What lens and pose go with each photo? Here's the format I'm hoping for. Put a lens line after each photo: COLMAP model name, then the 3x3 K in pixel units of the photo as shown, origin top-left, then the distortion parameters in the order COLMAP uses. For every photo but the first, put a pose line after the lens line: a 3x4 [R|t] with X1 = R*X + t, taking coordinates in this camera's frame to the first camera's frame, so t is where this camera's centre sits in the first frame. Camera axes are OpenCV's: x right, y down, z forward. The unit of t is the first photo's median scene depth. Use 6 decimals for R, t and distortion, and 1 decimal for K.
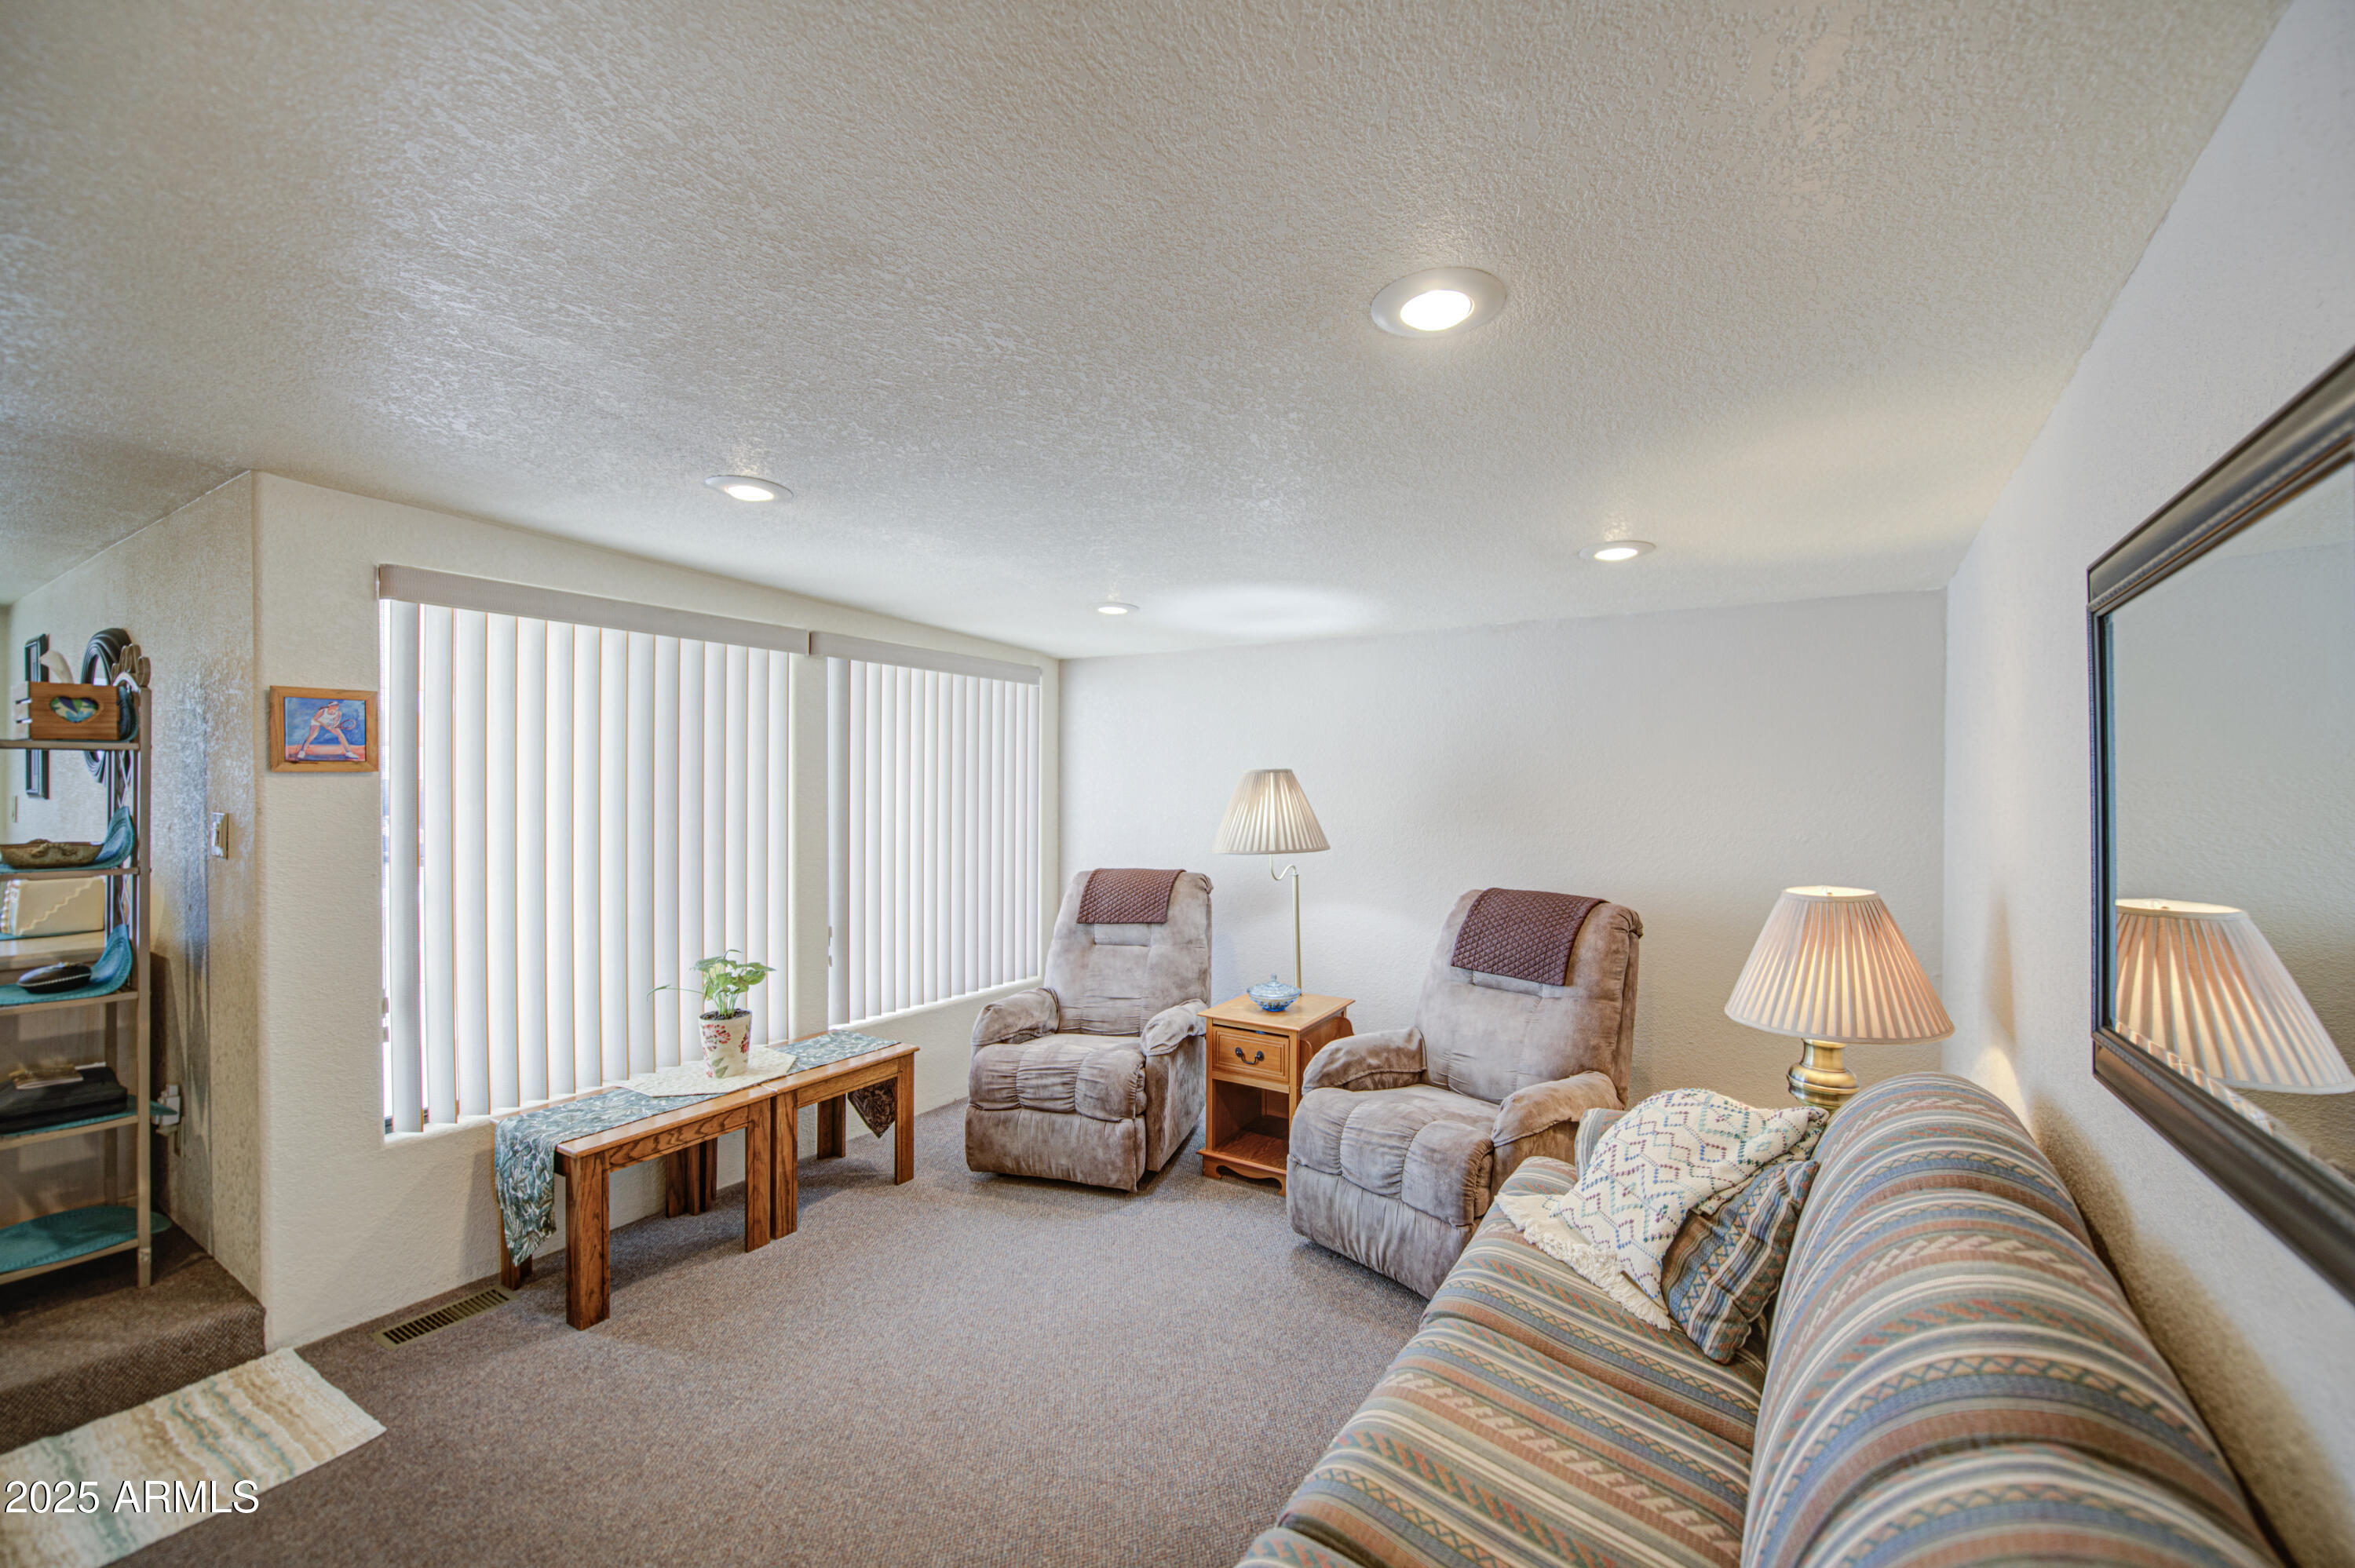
lens RADIAL K [[987.1, 0, 1112.1], [0, 987.1, 825.4], [0, 0, 1]] dist [0.001359, -0.000755]
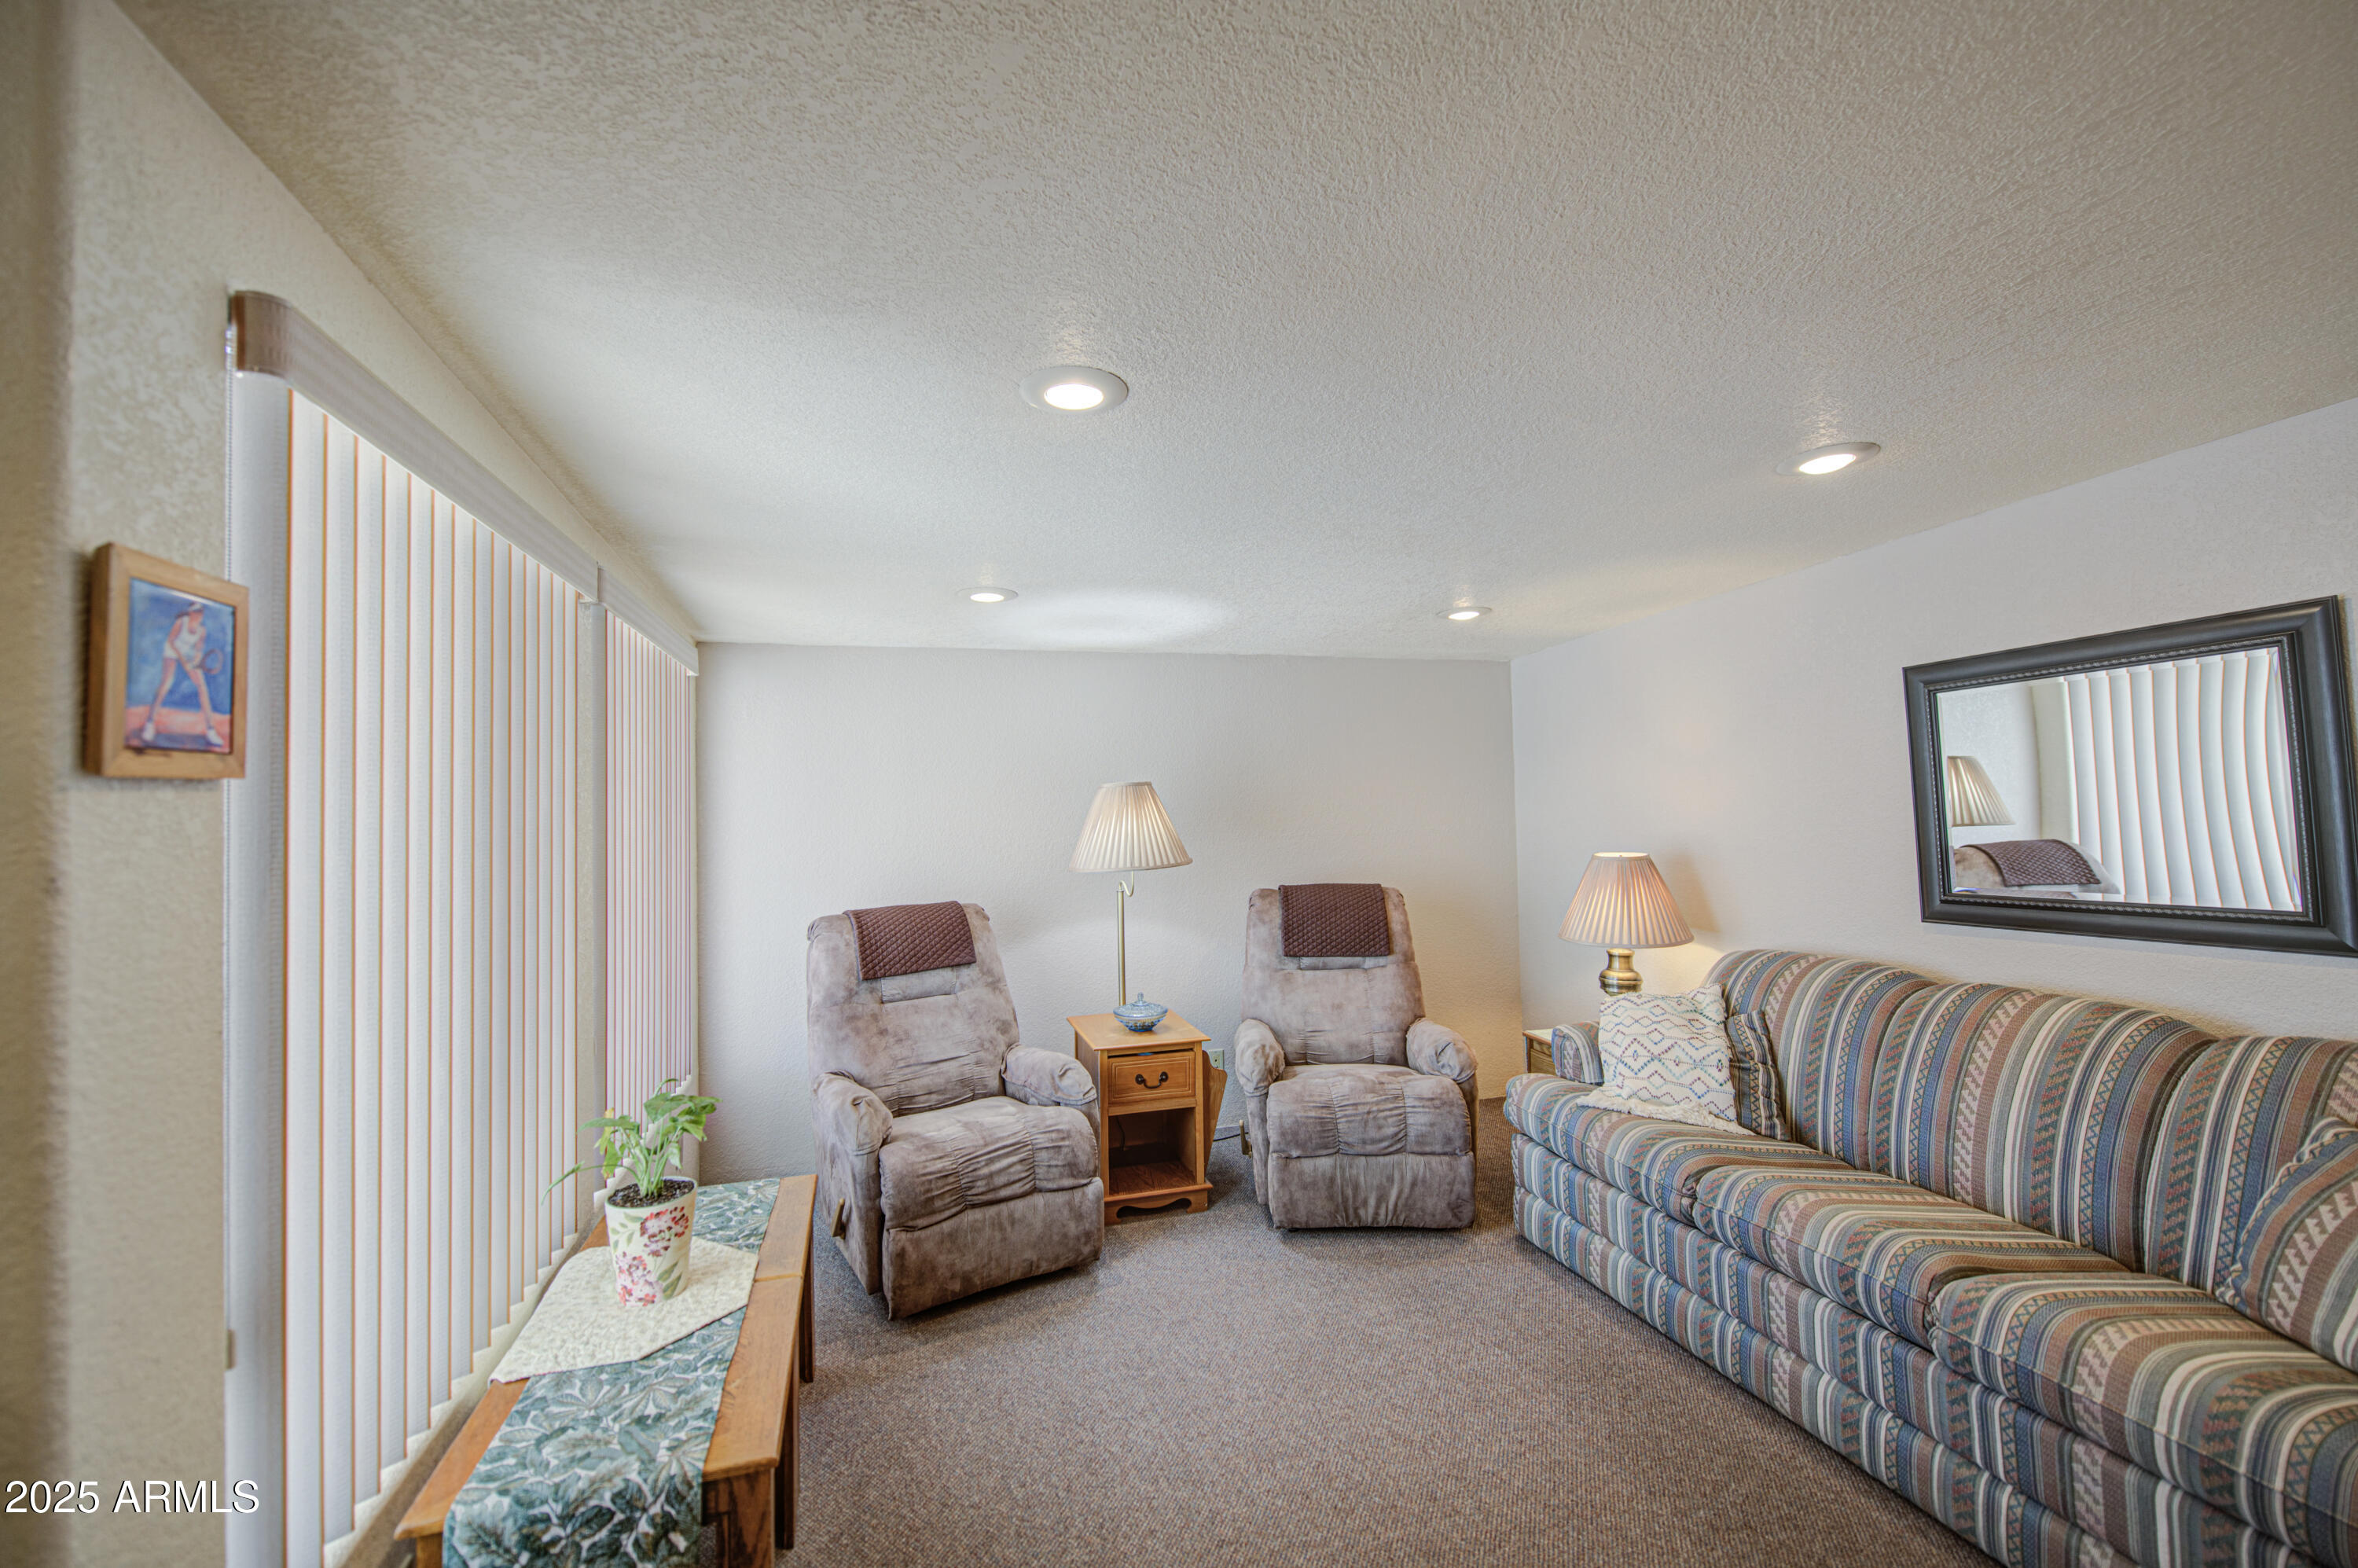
lens RADIAL K [[1065.5, 0, 1187.3], [0, 1065.5, 817.5], [0, 0, 1]] dist [0.001122, -0.000079]
pose [[0.630028, -0.029921, 0.775996, -0.650654], [0.059383, 0.998188, -0.009724, -0.008256], [-0.774298, 0.052208, 0.630663, 0.318081]]
